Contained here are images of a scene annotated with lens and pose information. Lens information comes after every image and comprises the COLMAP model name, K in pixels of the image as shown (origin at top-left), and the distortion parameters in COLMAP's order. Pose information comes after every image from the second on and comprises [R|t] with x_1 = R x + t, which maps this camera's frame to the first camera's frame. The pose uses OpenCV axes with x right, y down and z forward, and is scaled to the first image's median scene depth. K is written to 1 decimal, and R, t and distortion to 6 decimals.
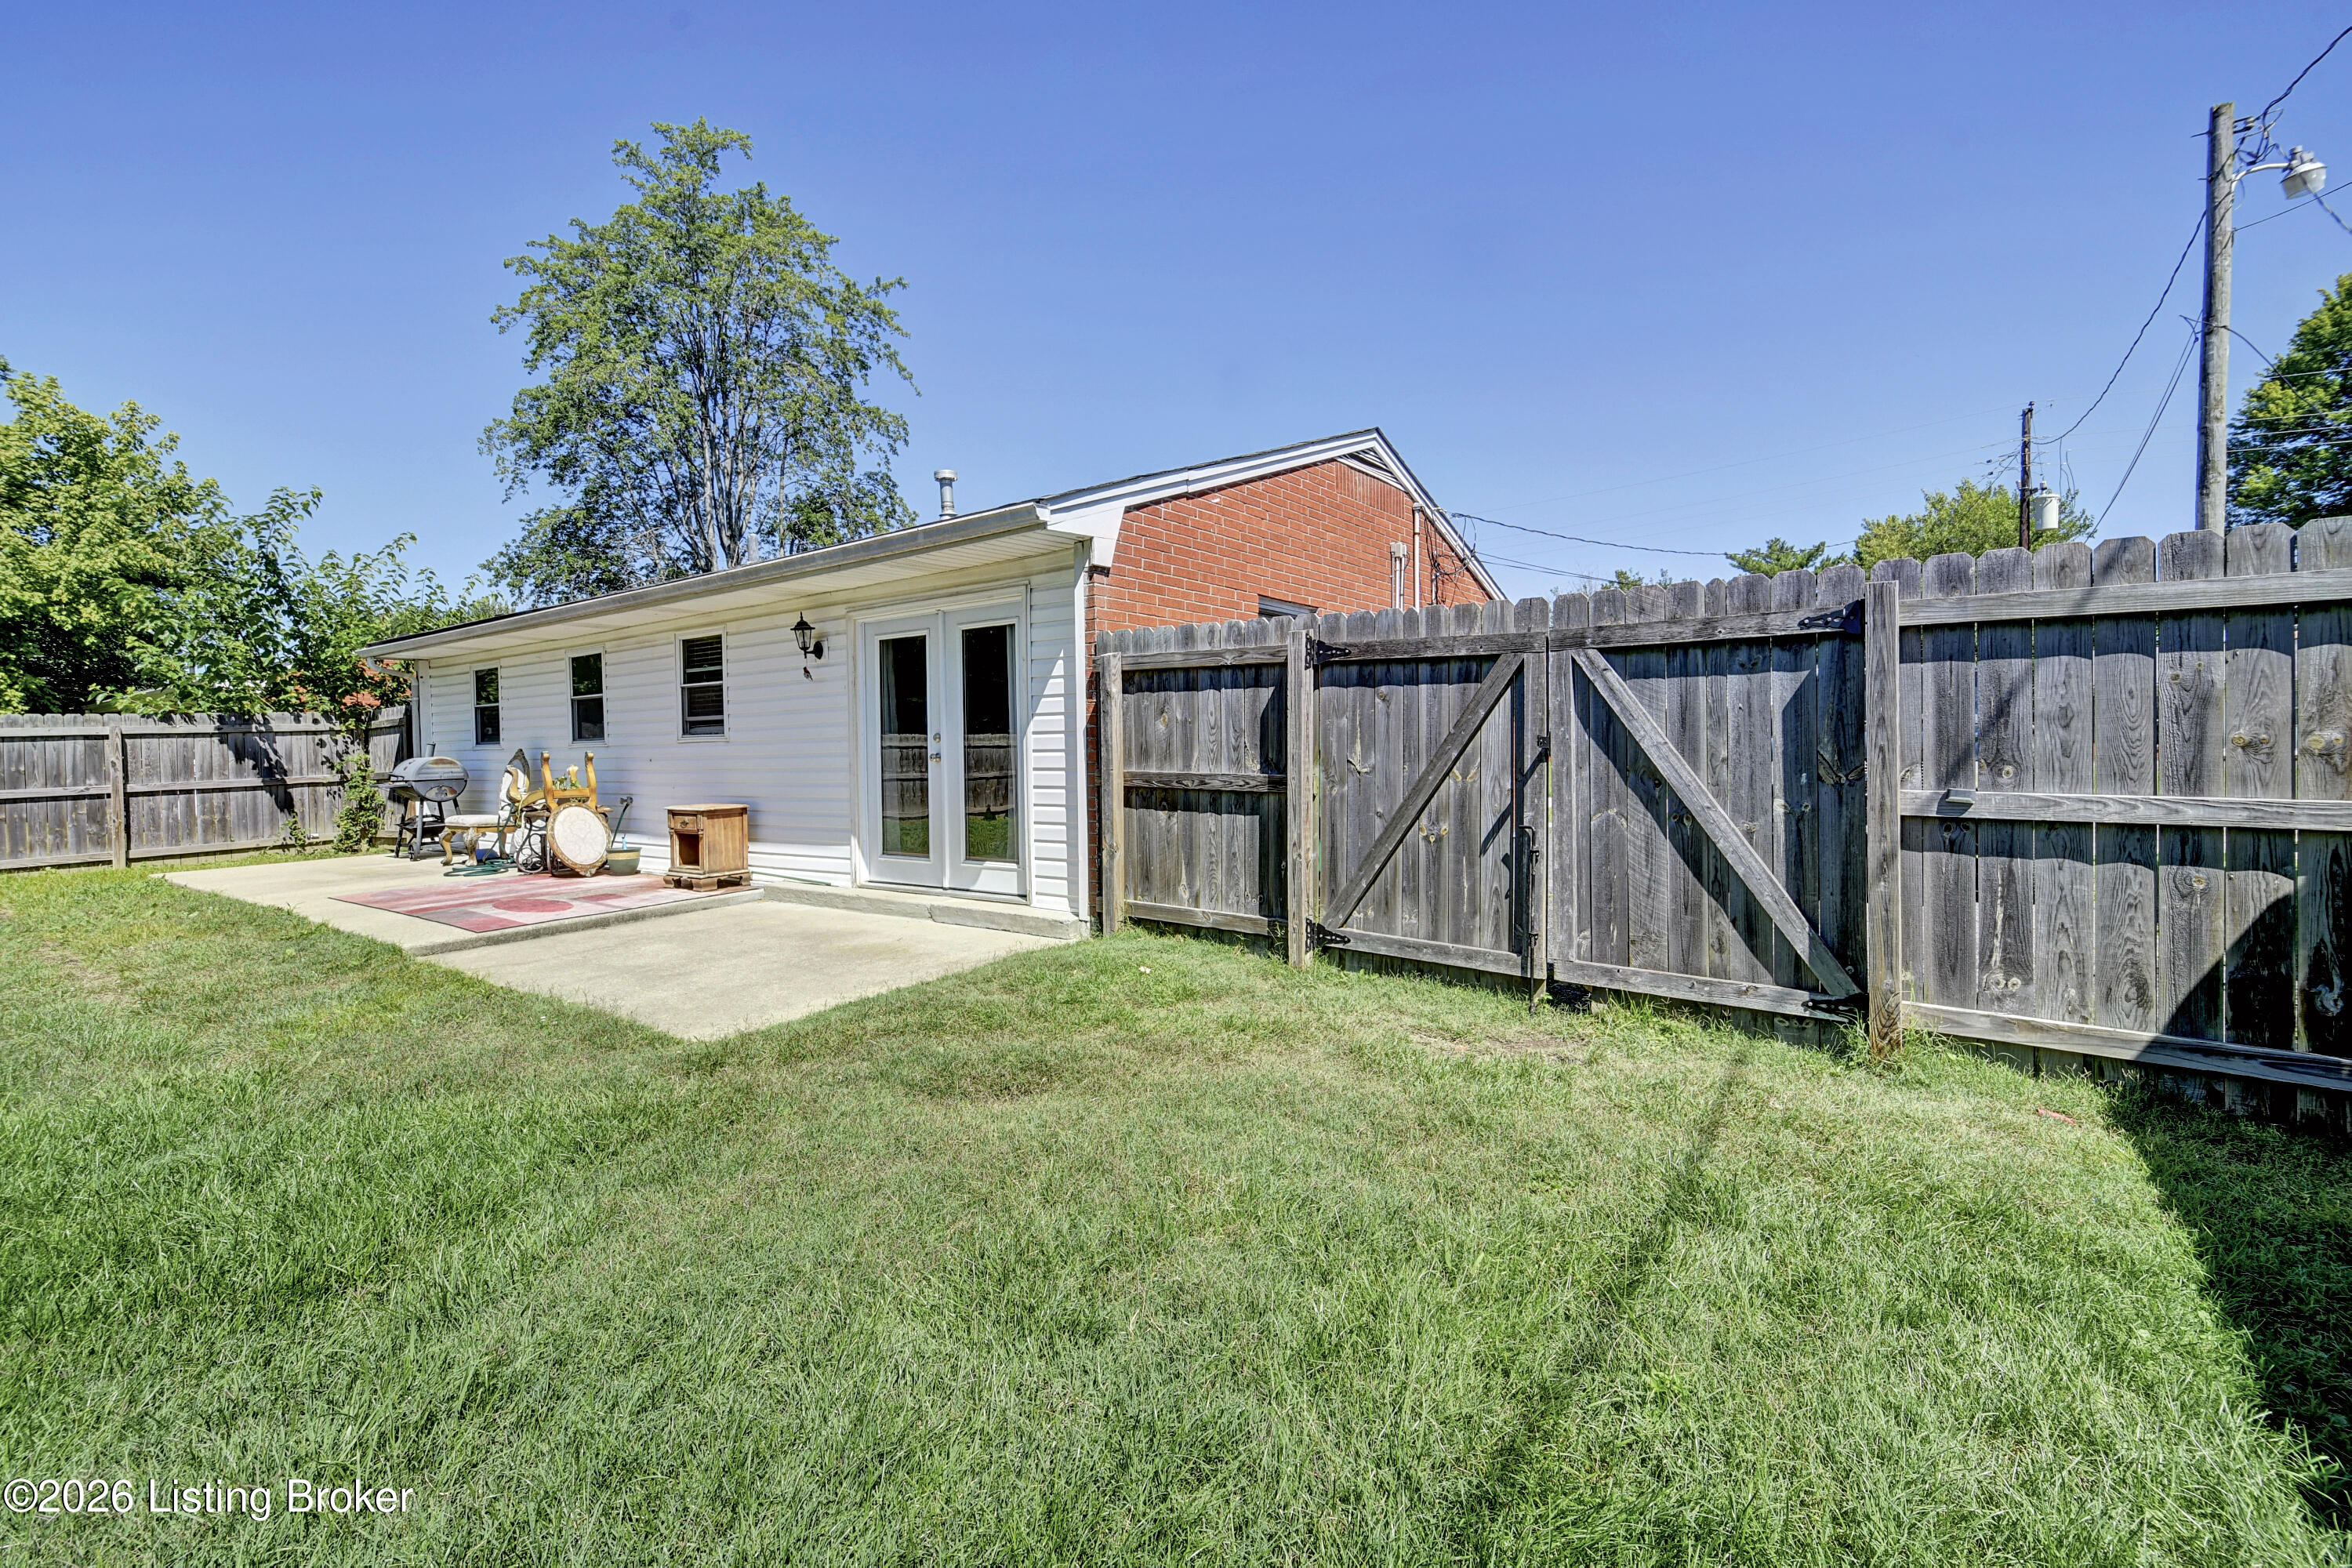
lens RADIAL K [[1009.5, 0, 1185.6], [0, 1009.5, 768.7], [0, 0, 1]] dist [-0.002721, -0.001908]
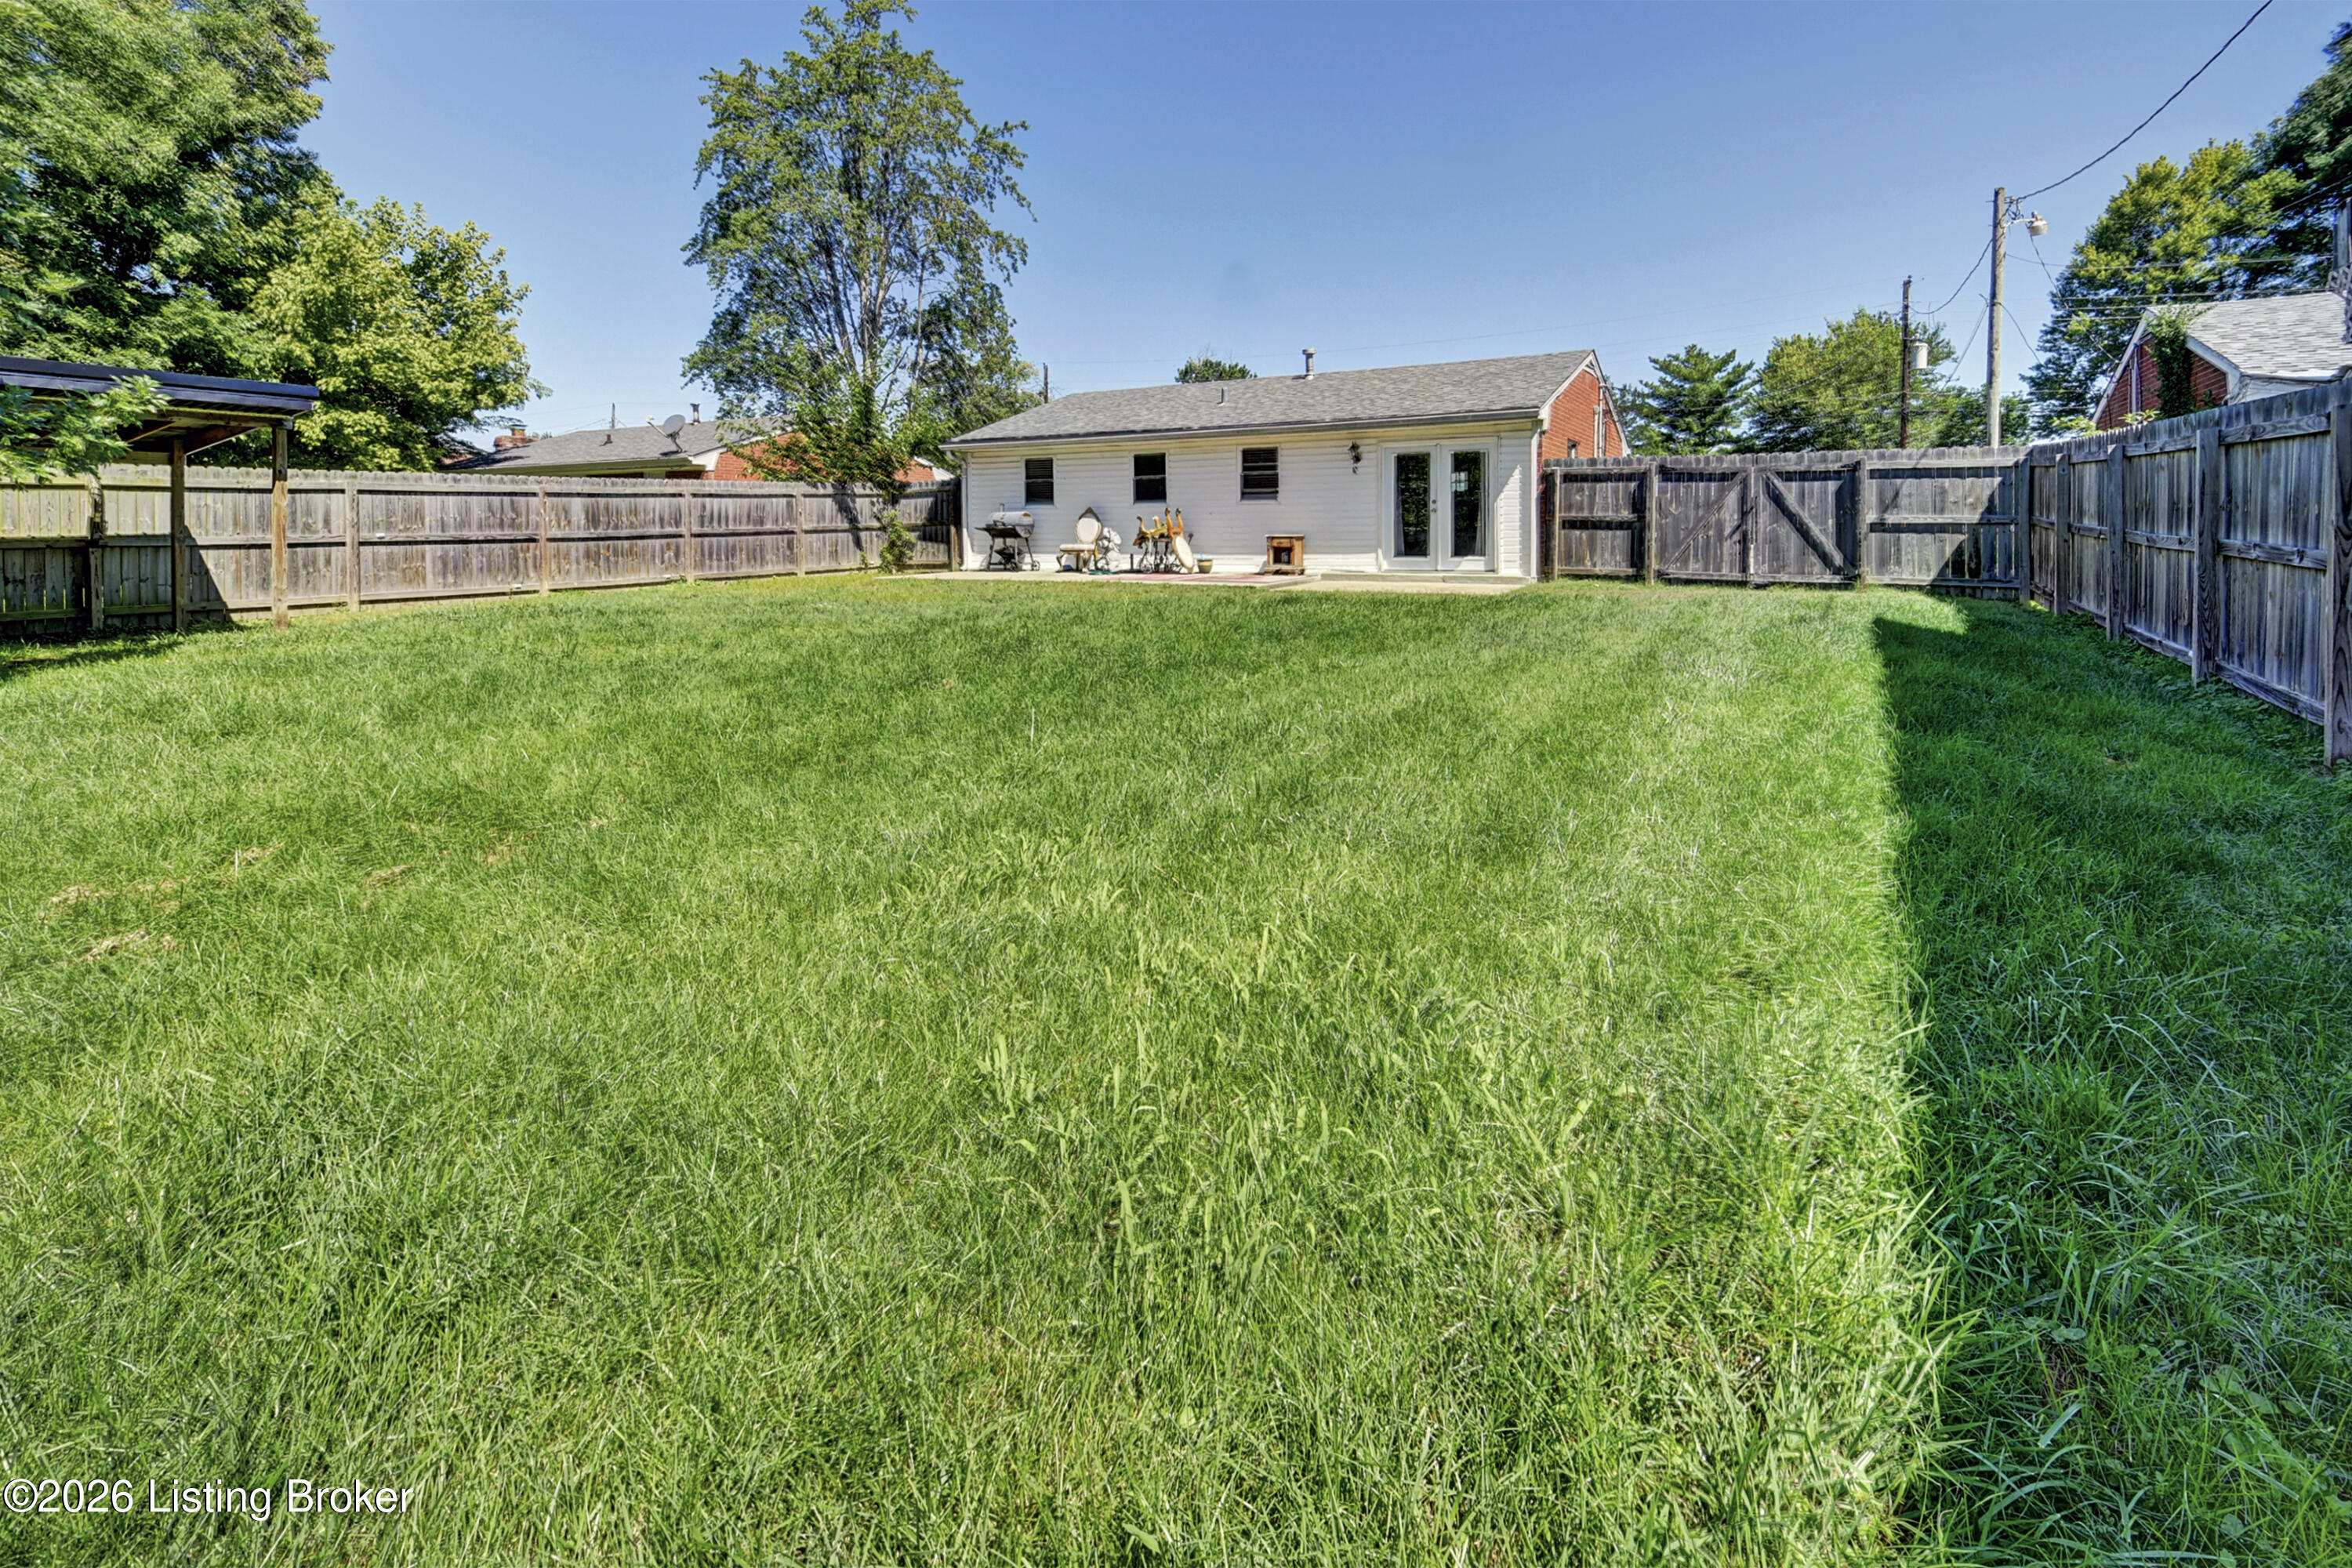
lens RADIAL K [[1009.5, 0, 1221.3], [0, 1009.5, 554.3], [0, 0, 1]] dist [-0.002721, -0.001908]
pose [[0.994896, 0.010439, 0.100364, -1.154378], [-0.010607, 0.999943, 0.001134, 0.107605], [-0.100346, -0.002193, 0.994950, -1.389671]]
